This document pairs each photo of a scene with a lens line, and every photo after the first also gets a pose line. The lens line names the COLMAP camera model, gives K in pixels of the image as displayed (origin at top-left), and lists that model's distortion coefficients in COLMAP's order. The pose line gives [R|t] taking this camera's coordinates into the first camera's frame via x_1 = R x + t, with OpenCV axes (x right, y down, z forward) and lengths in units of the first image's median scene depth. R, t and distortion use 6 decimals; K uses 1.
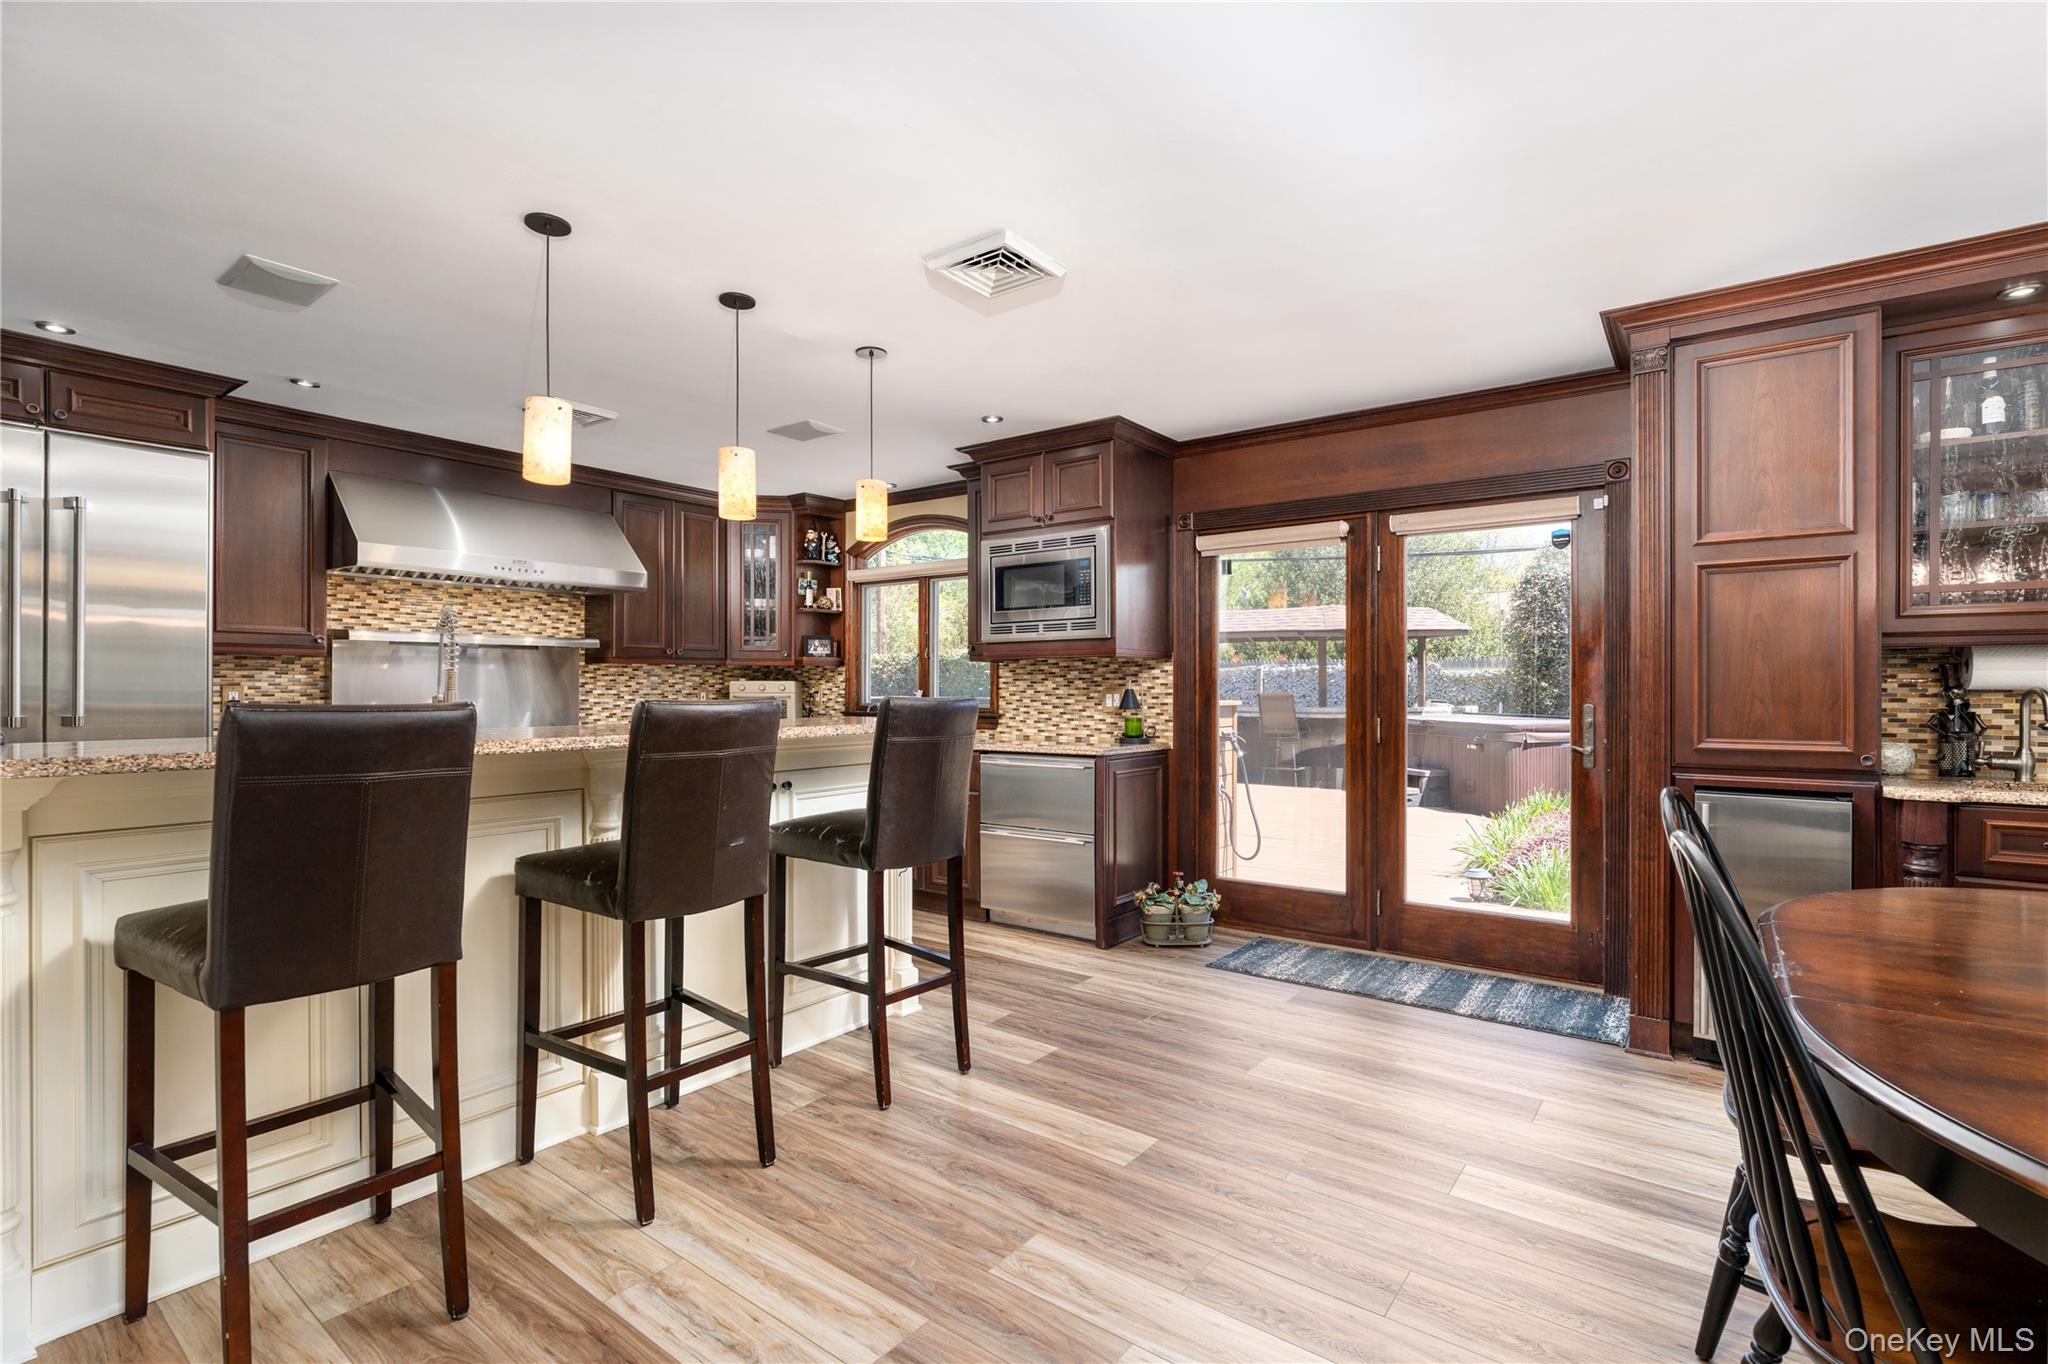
lens RADIAL K [[939.1, 0, 1022.6], [0, 939.1, 682.3], [0, 0, 1]] dist [0.004645, -0.001085]
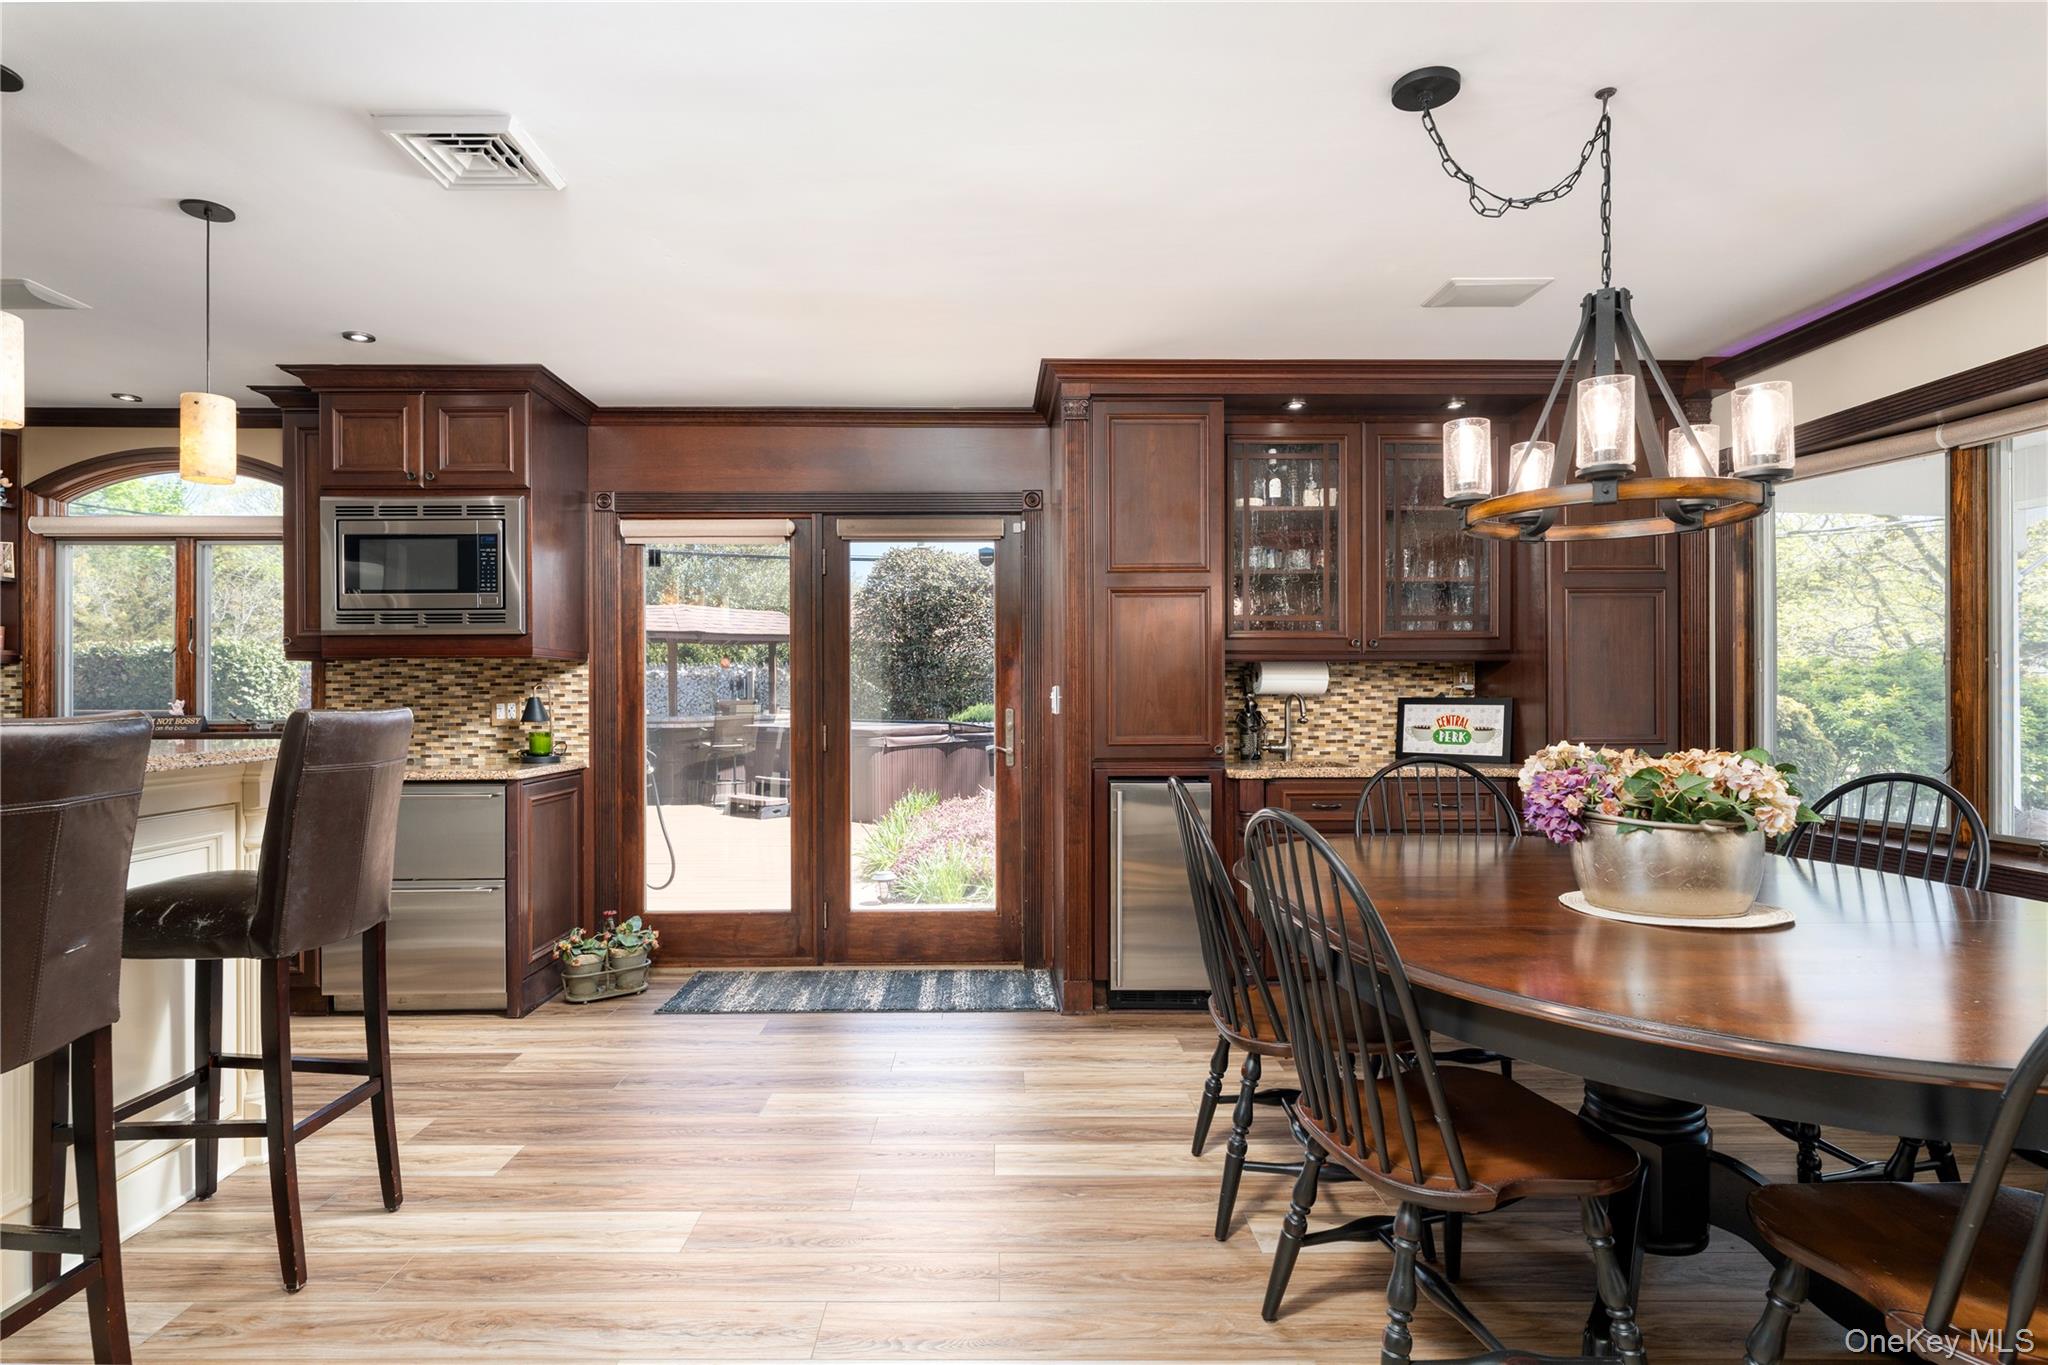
lens RADIAL K [[1026.3, 0, 1021.6], [0, 1026.3, 685.0], [0, 0, 1]] dist [-0.001324, -0.001974]
pose [[0.795743, 0.002092, 0.605630, -0.124524], [0.000137, 0.999993, -0.003634, -0.000254], [-0.605634, 0.002974, 0.795738, 0.037450]]
